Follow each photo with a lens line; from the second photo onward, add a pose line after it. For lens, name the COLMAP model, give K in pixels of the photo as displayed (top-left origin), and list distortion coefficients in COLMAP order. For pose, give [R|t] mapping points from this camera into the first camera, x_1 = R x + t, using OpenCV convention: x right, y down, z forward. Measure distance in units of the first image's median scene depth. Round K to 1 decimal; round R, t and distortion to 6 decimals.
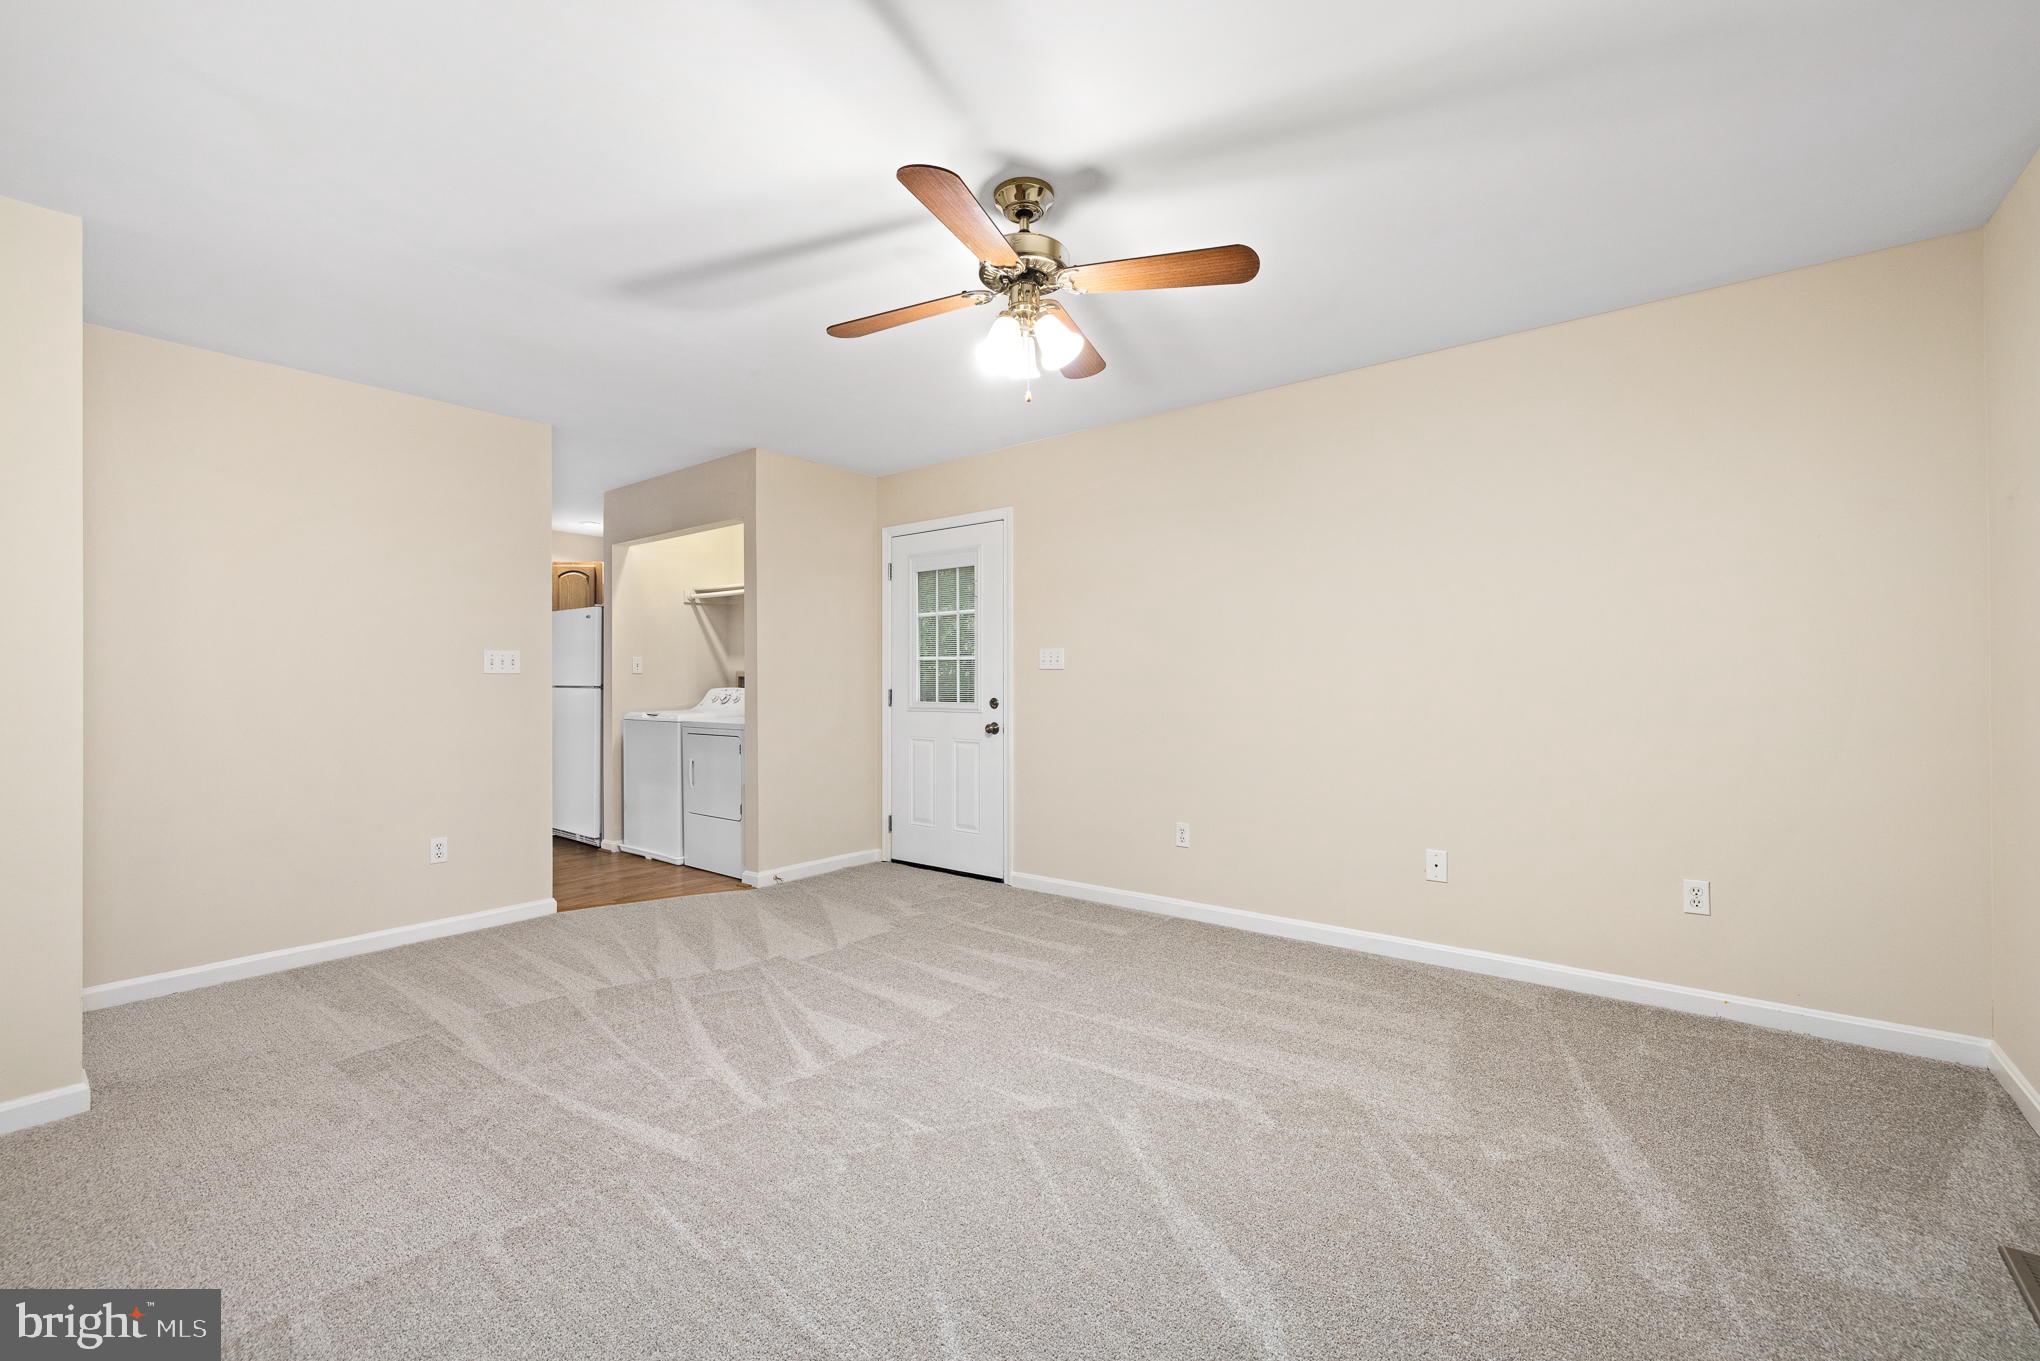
lens RADIAL K [[863.7, 0, 1008.3], [0, 863.7, 680.6], [0, 0, 1]] dist [0.001102, -0.000124]
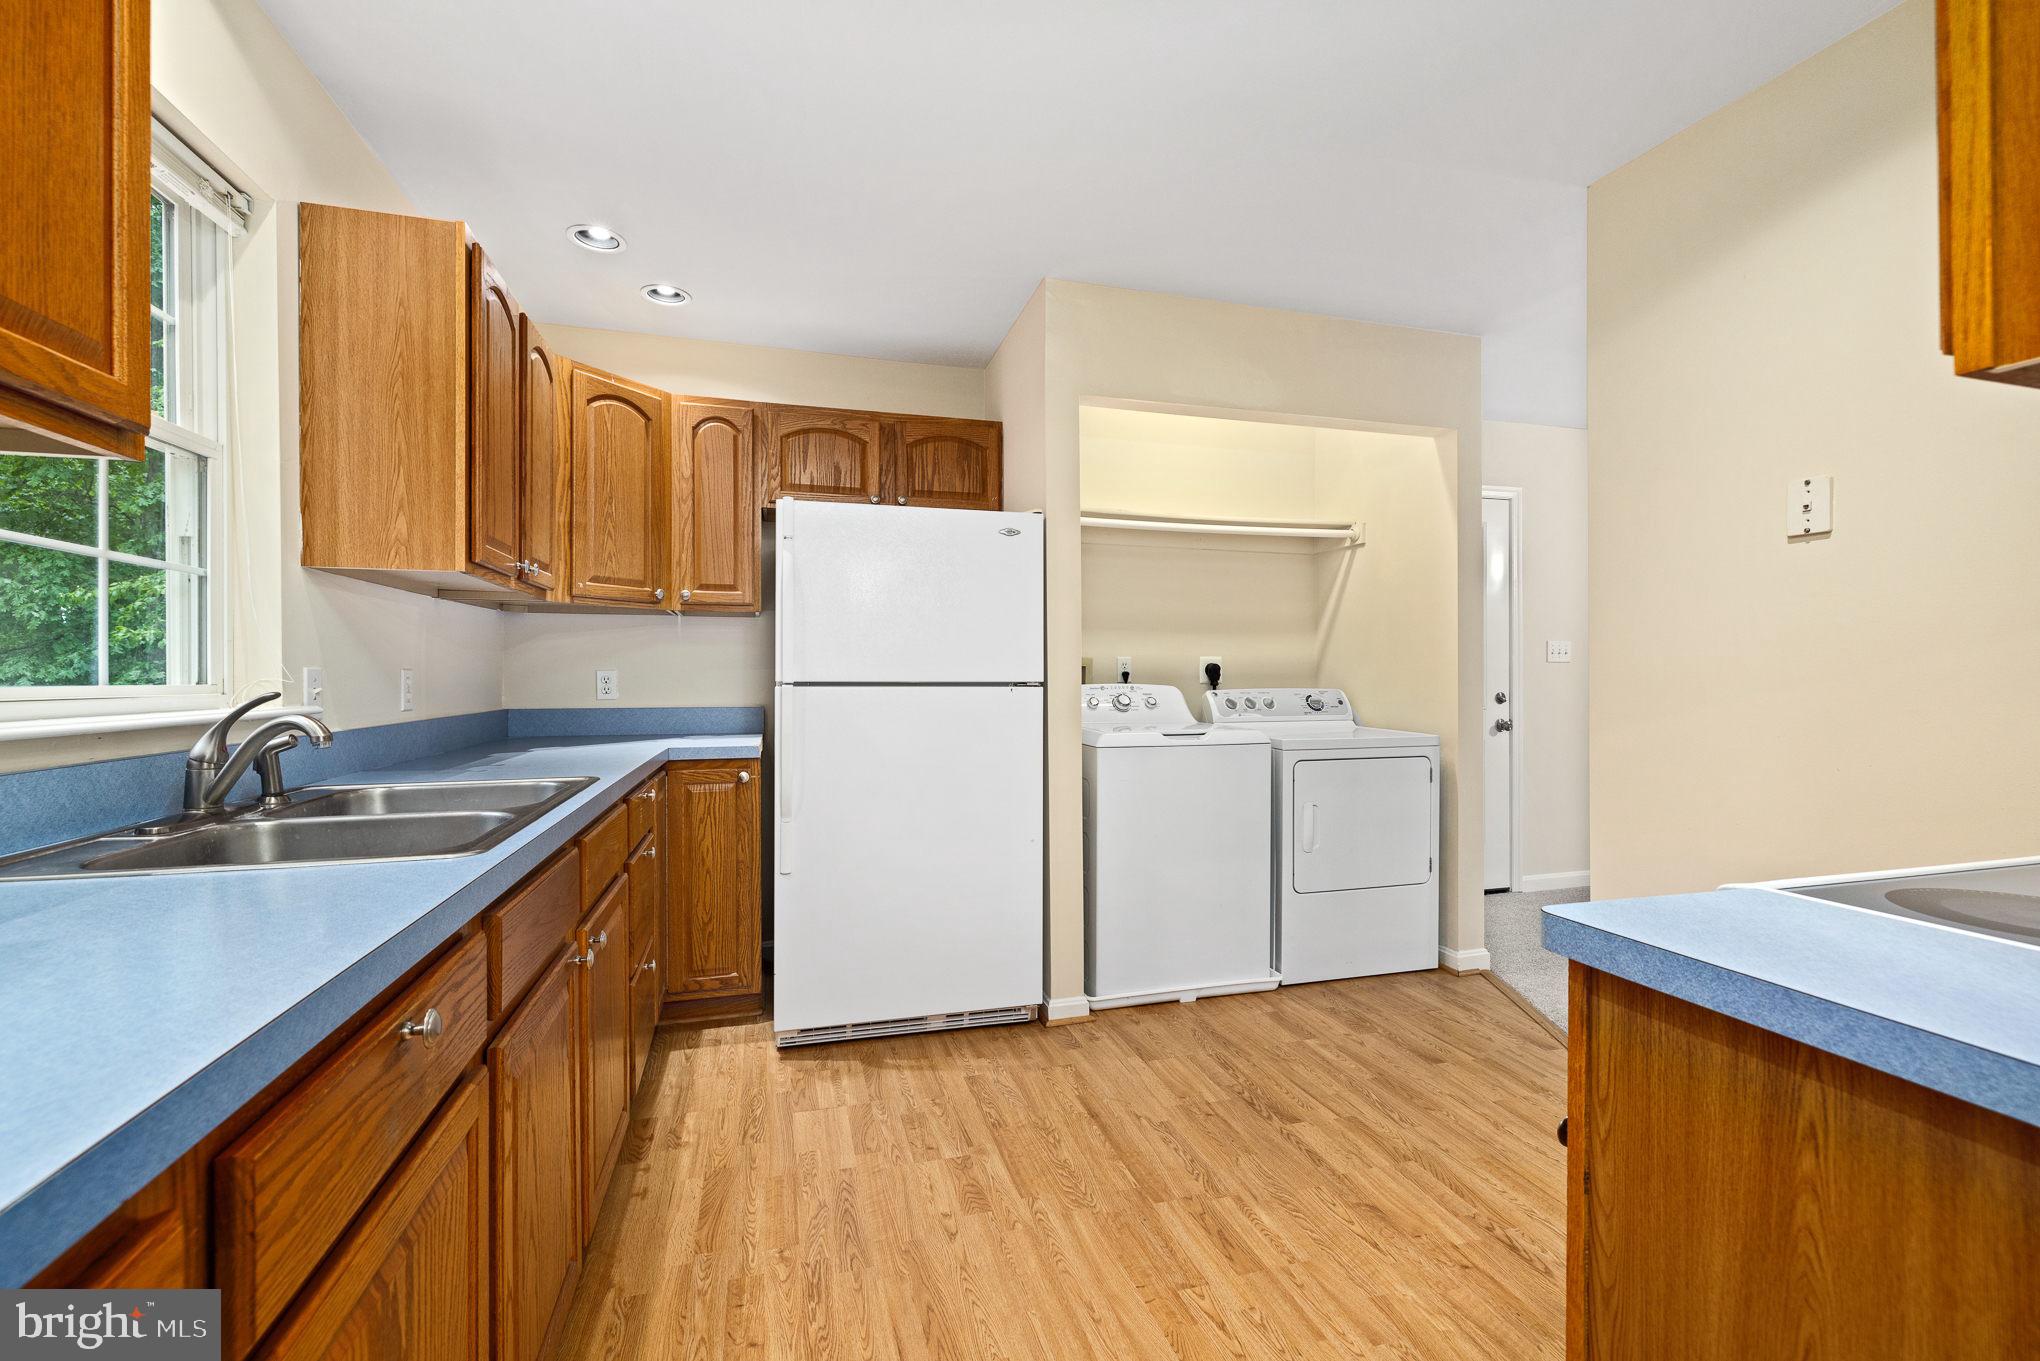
lens RADIAL K [[863.7, 0, 1012.7], [0, 863.7, 678.2], [0, 0, 1]] dist [0.001102, -0.000124]
pose [[0.588288, -0.003260, 0.808645, -0.946991], [0.000130, 0.999992, 0.003937, 0.001919], [-0.808651, -0.002211, 0.588284, 0.800928]]
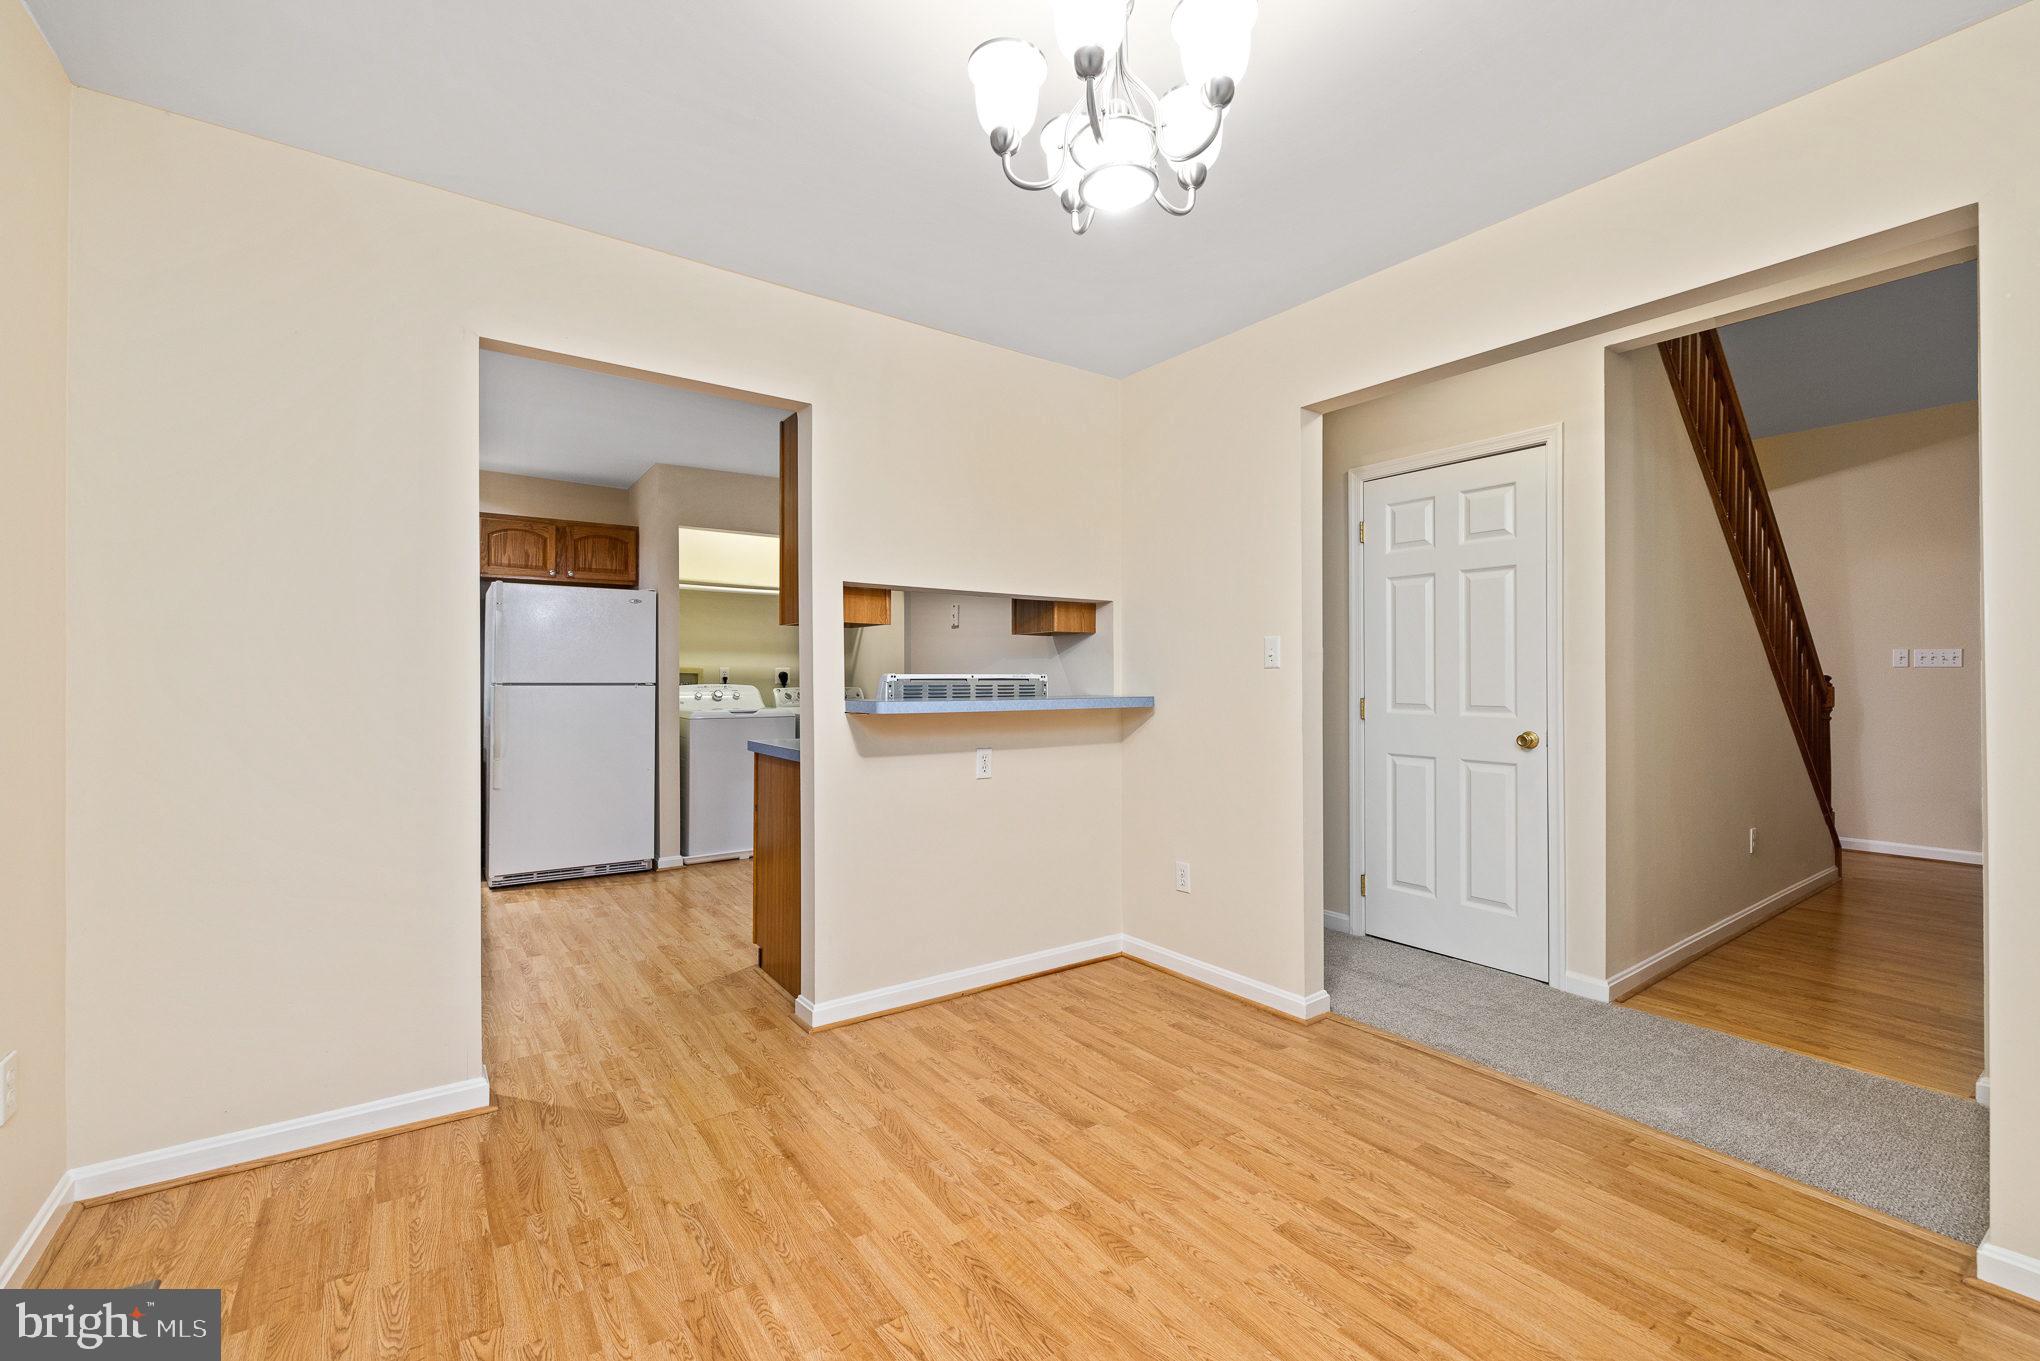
lens RADIAL K [[863.7, 0, 1018.9], [0, 863.7, 677.3], [0, 0, 1]] dist [0.001102, -0.000124]
pose [[0.281951, 0.002361, 0.959426, -1.331117], [-0.003723, 0.999992, -0.001367, -0.000128], [-0.959422, -0.003186, 0.281958, 0.424706]]
